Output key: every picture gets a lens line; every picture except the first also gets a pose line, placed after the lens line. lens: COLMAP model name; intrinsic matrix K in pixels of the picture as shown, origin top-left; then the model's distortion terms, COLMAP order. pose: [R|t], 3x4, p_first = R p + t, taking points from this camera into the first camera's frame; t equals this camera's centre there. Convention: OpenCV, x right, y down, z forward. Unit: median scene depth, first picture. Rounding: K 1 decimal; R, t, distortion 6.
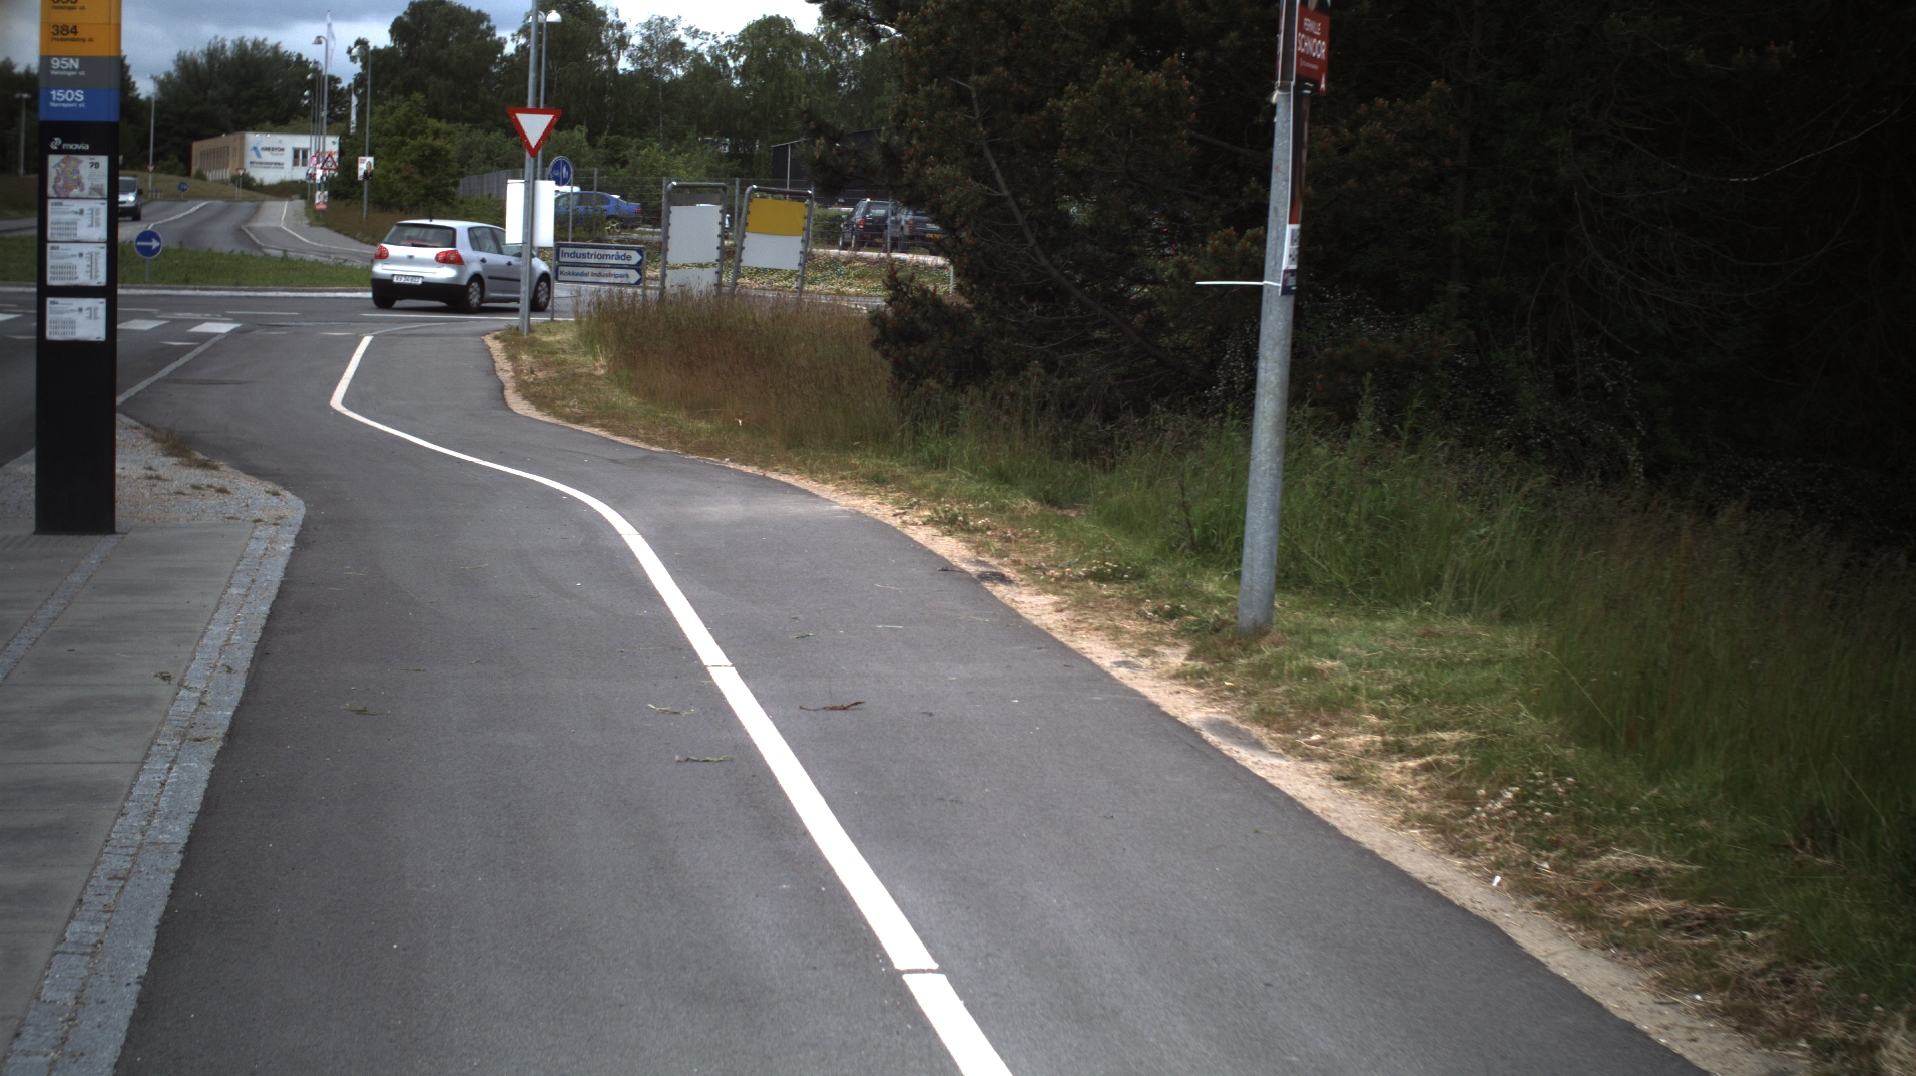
lens RADIAL K [[3359.3, 0, 958.0], [0, 3359.3, 538.0], [0, 0, 1]] dist [-0.311032, 0.423428]
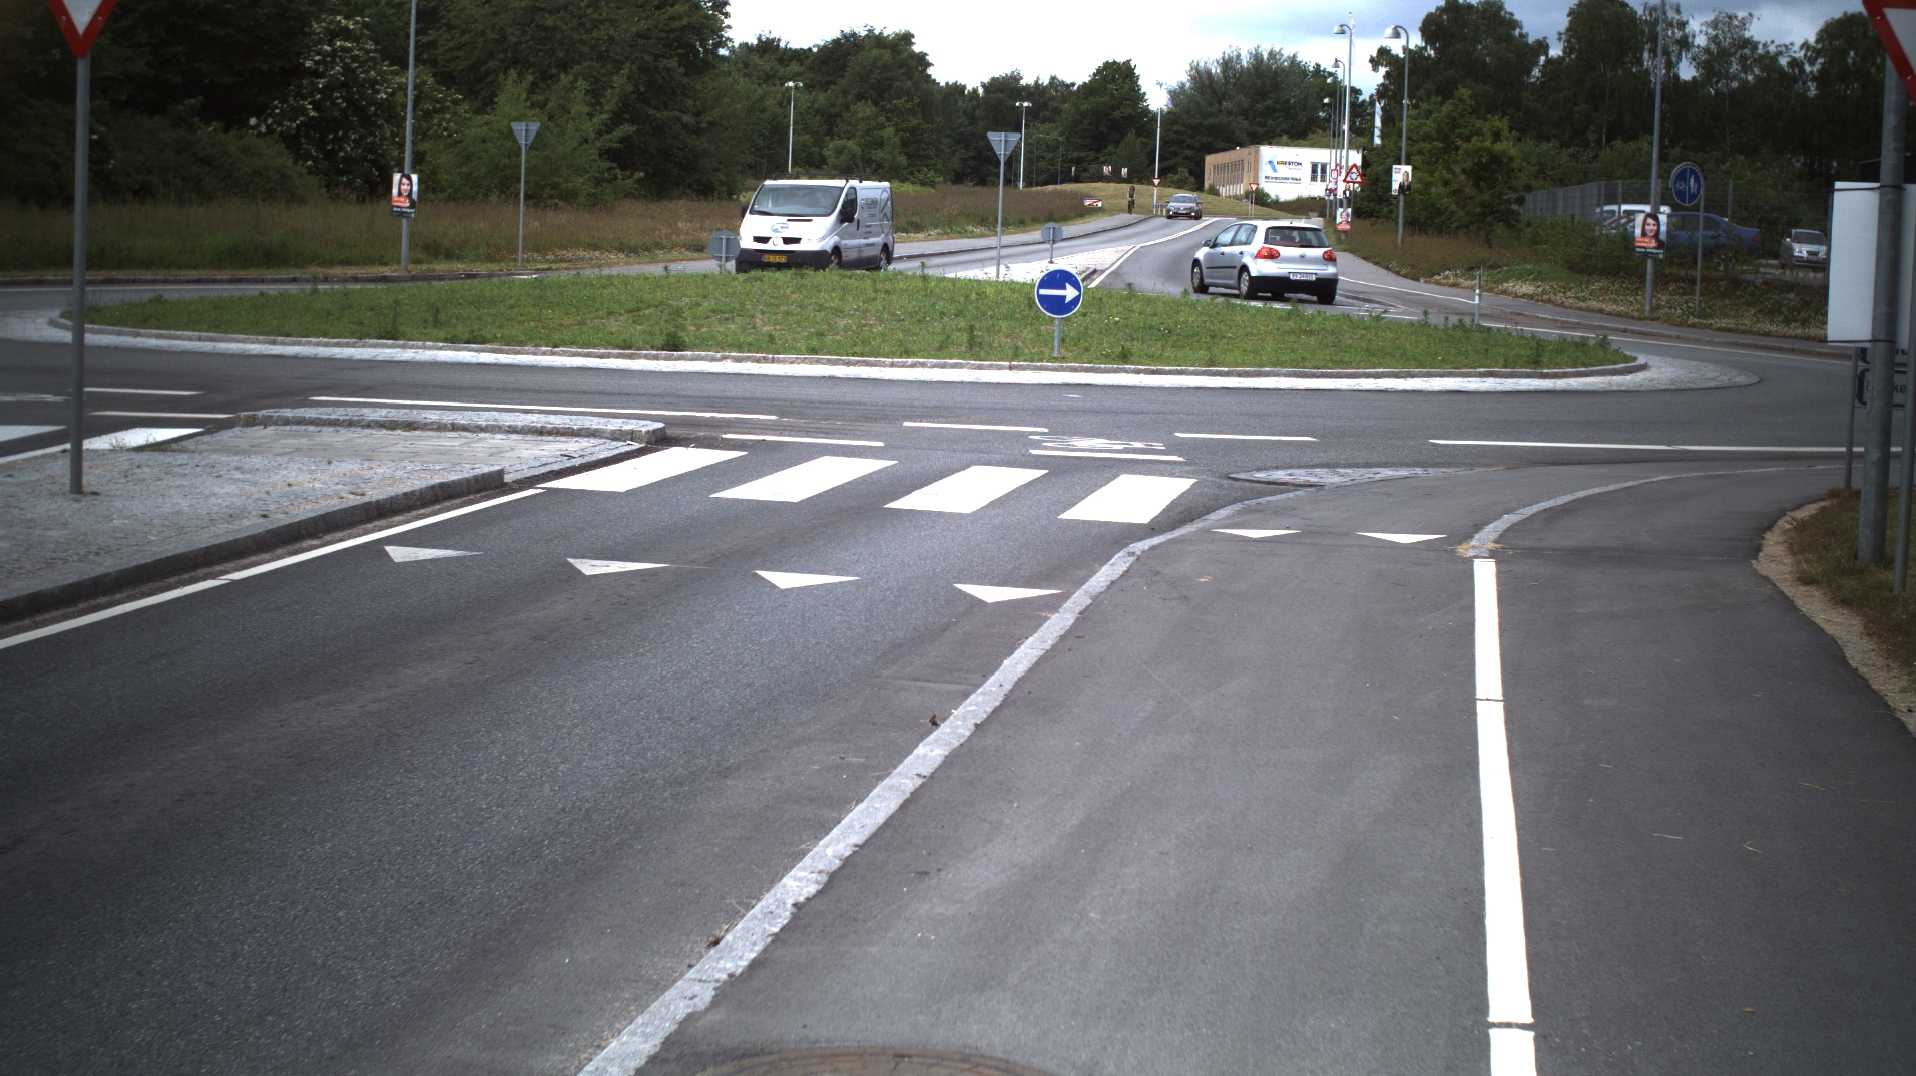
lens RADIAL K [[3359.3, 0, 958.0], [0, 3359.3, 538.0], [0, 0, 1]] dist [-0.311032, 0.423428]
pose [[0.954659, 0.023784, -0.296750, -0.084642], [-0.025515, 0.999673, -0.001962, -0.043944], [0.296607, 0.009445, 0.954953, 0.424543]]
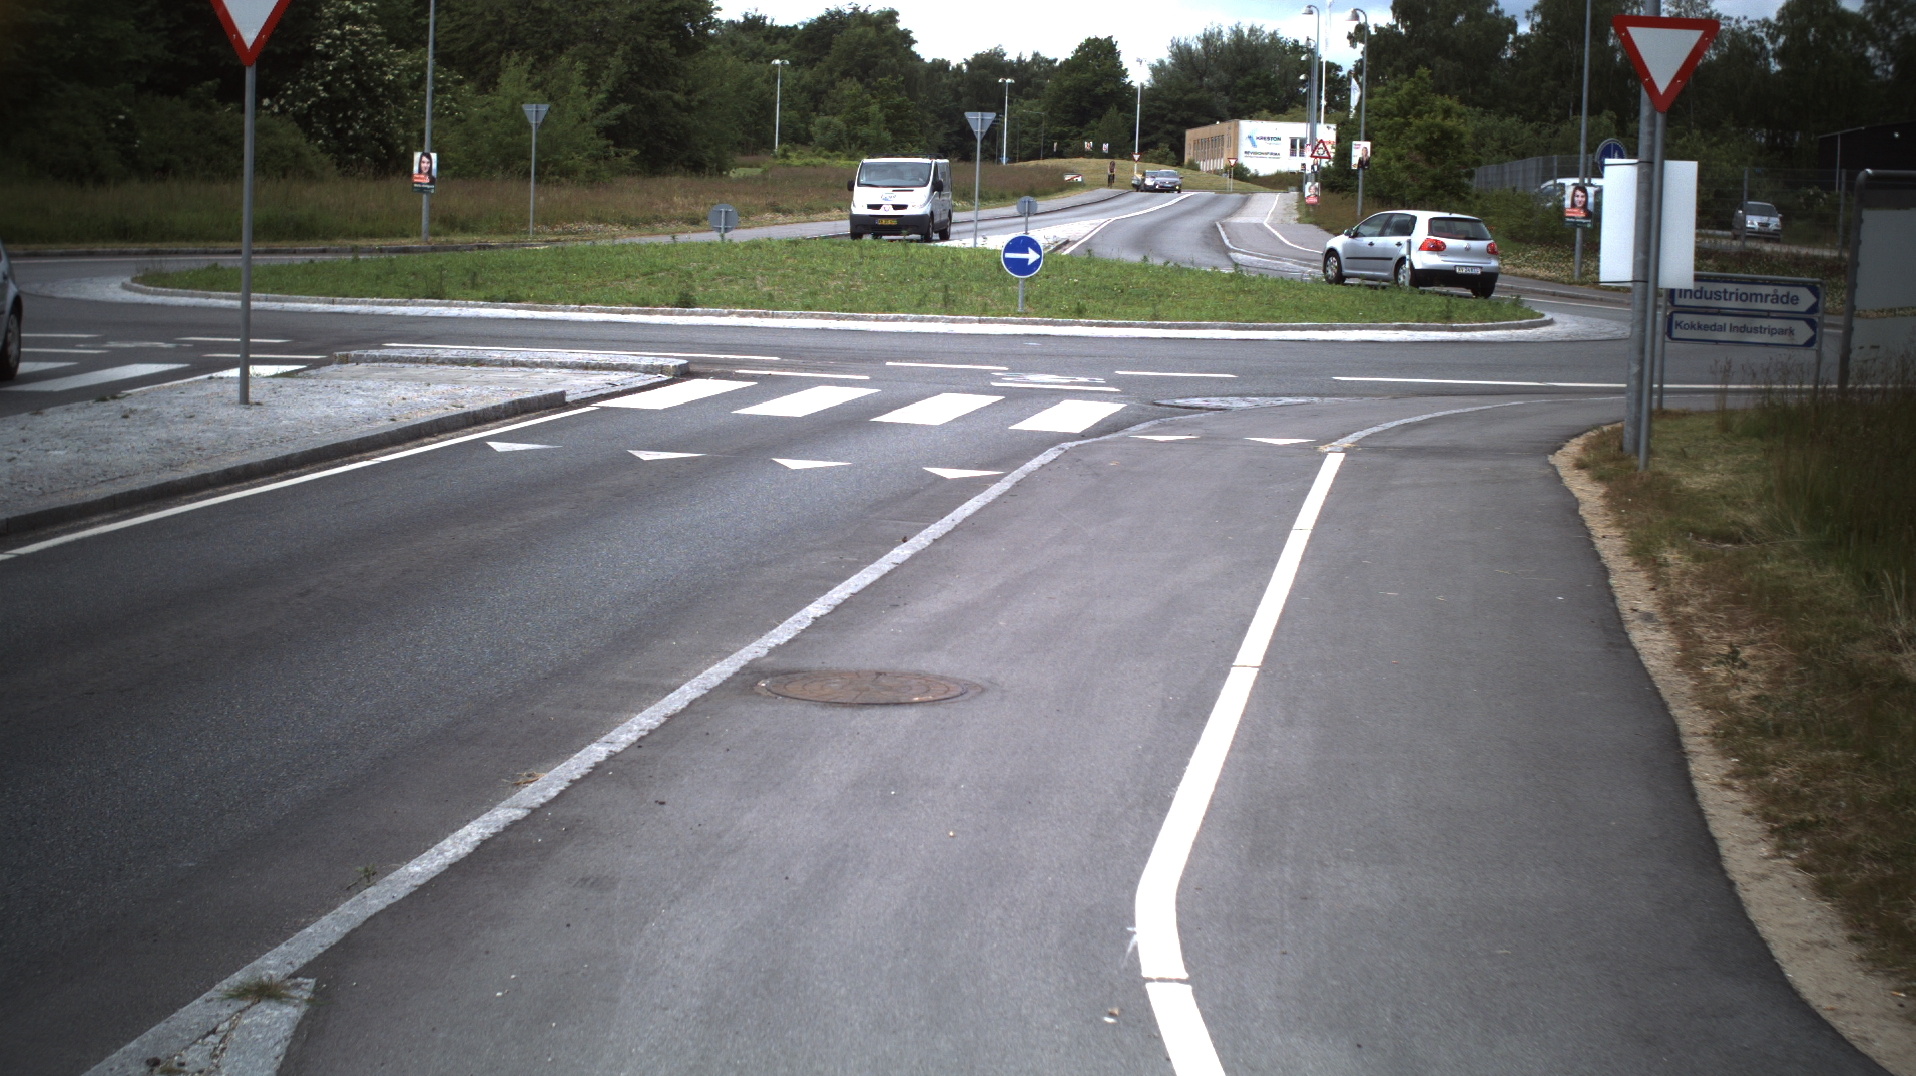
lens RADIAL K [[3359.3, 0, 958.0], [0, 3359.3, 538.0], [0, 0, 1]] dist [-0.311032, 0.423428]
pose [[0.955934, 0.023220, -0.292660, -0.057031], [-0.022669, 0.999729, 0.005276, -0.035125], [0.292704, 0.001591, 0.956202, 0.342907]]
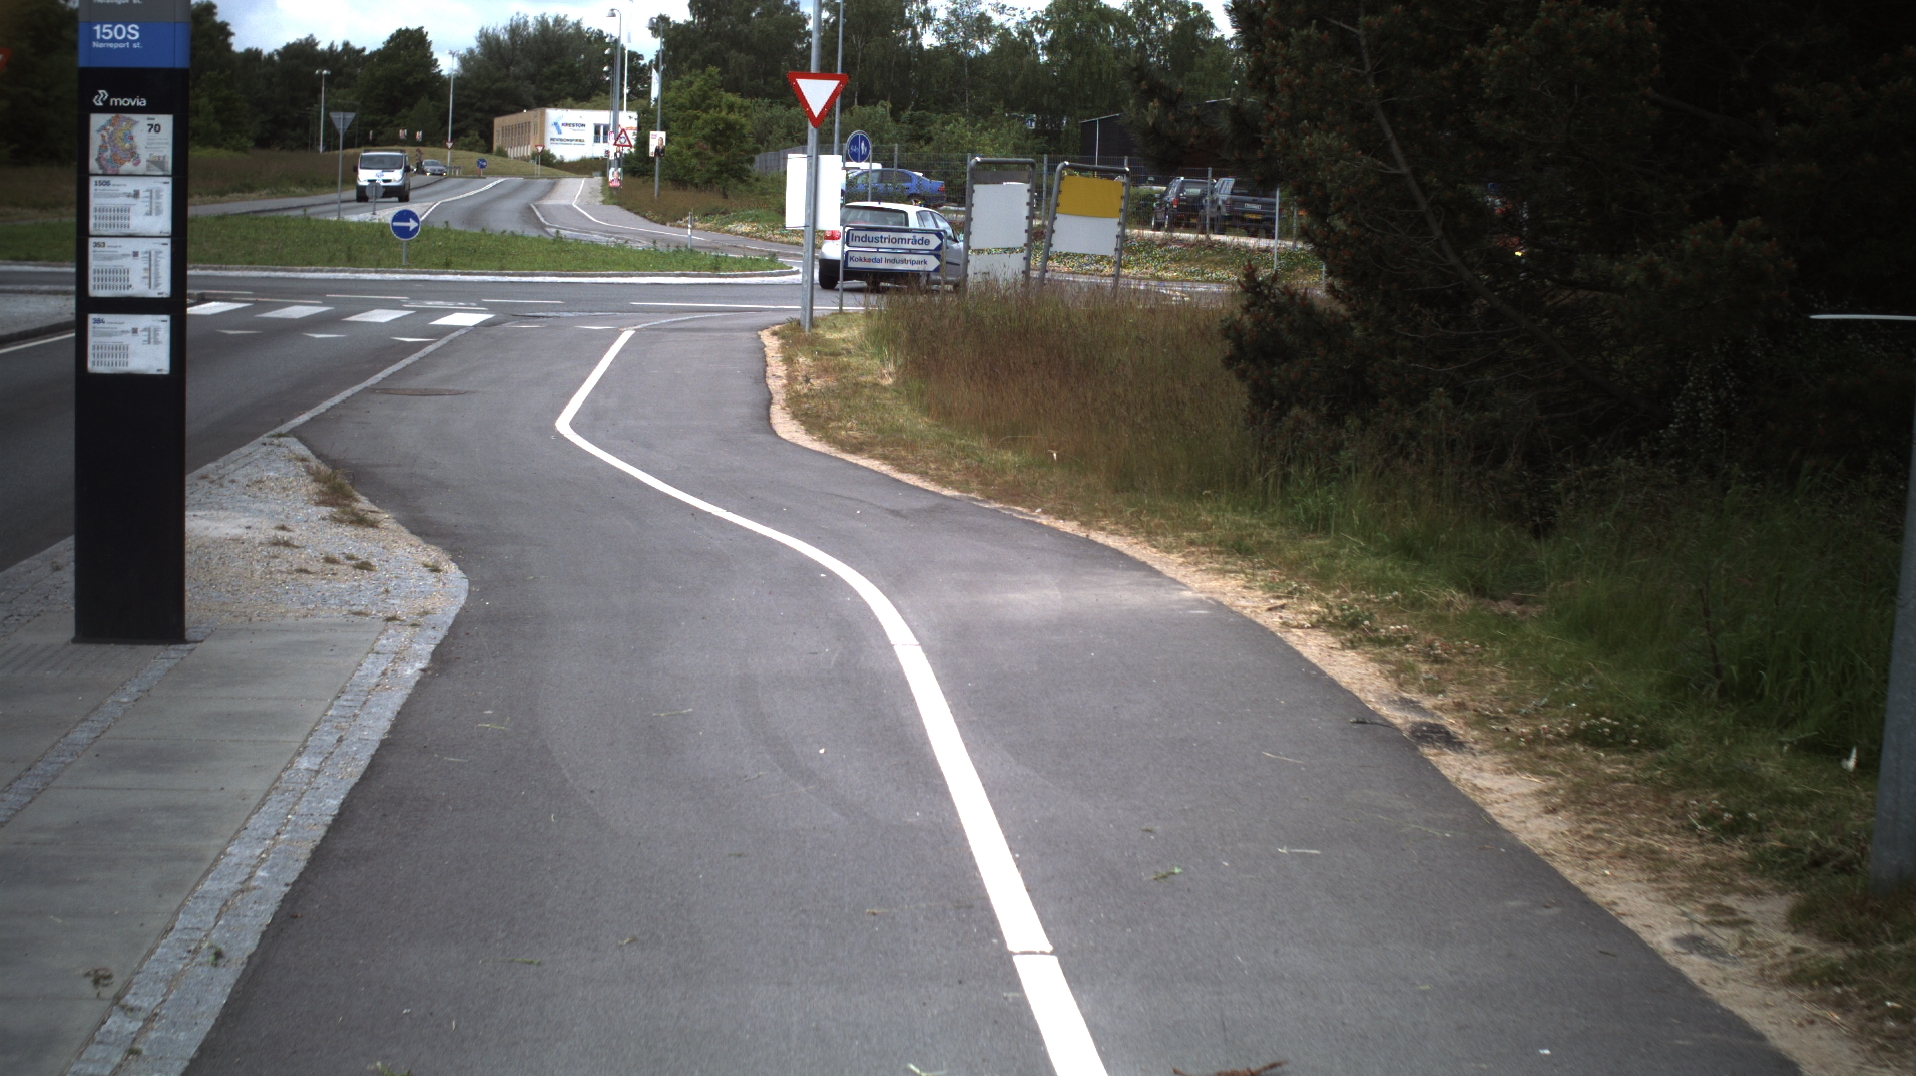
lens RADIAL K [[3359.3, 0, 958.0], [0, 3359.3, 538.0], [0, 0, 1]] dist [-0.311032, 0.423428]
pose [[0.995844, 0.007025, -0.090803, -0.006647], [-0.006436, 0.999956, 0.006781, -0.008784], [0.090847, -0.006168, 0.995846, 0.087190]]
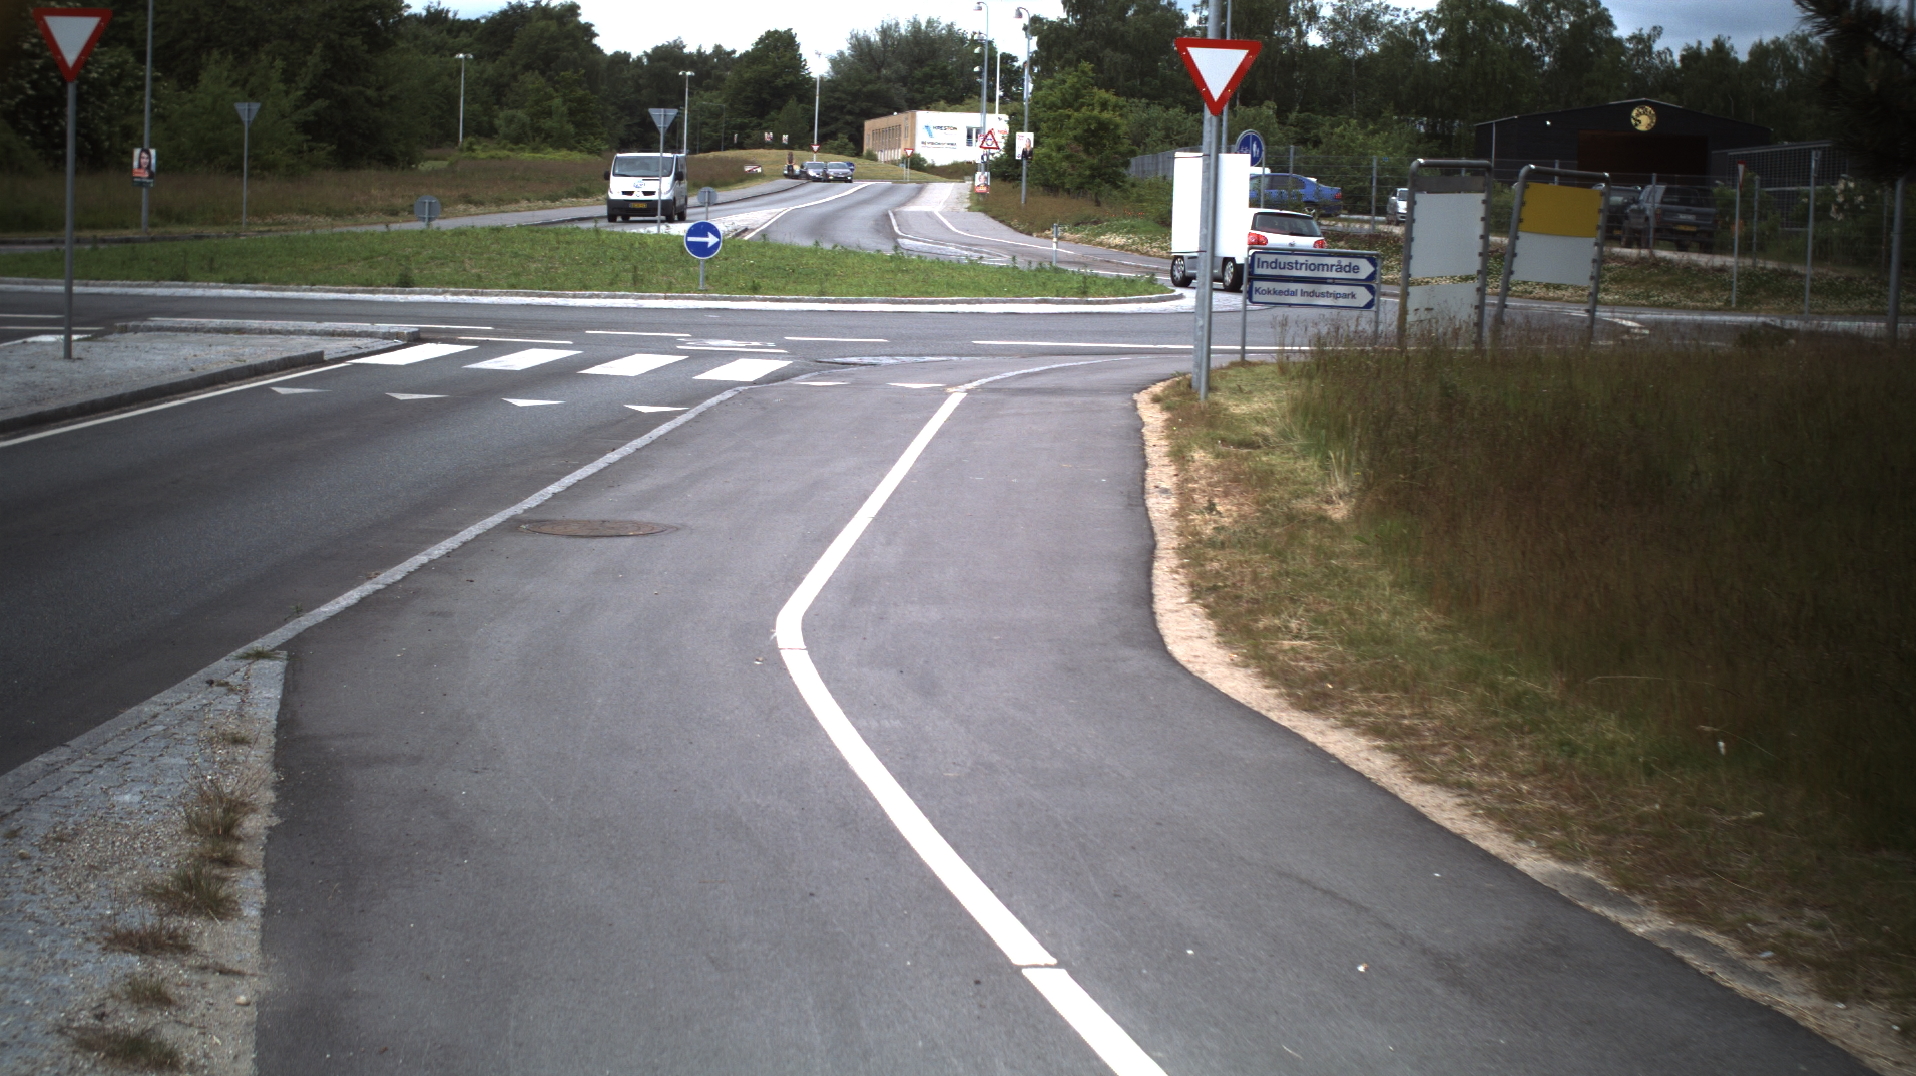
lens RADIAL K [[3359.3, 0, 958.0], [0, 3359.3, 538.0], [0, 0, 1]] dist [-0.311032, 0.423428]
pose [[0.979449, 0.014446, -0.201172, -0.032876], [-0.013427, 0.999889, 0.006428, -0.026489], [0.201242, -0.003595, 0.979535, 0.259021]]
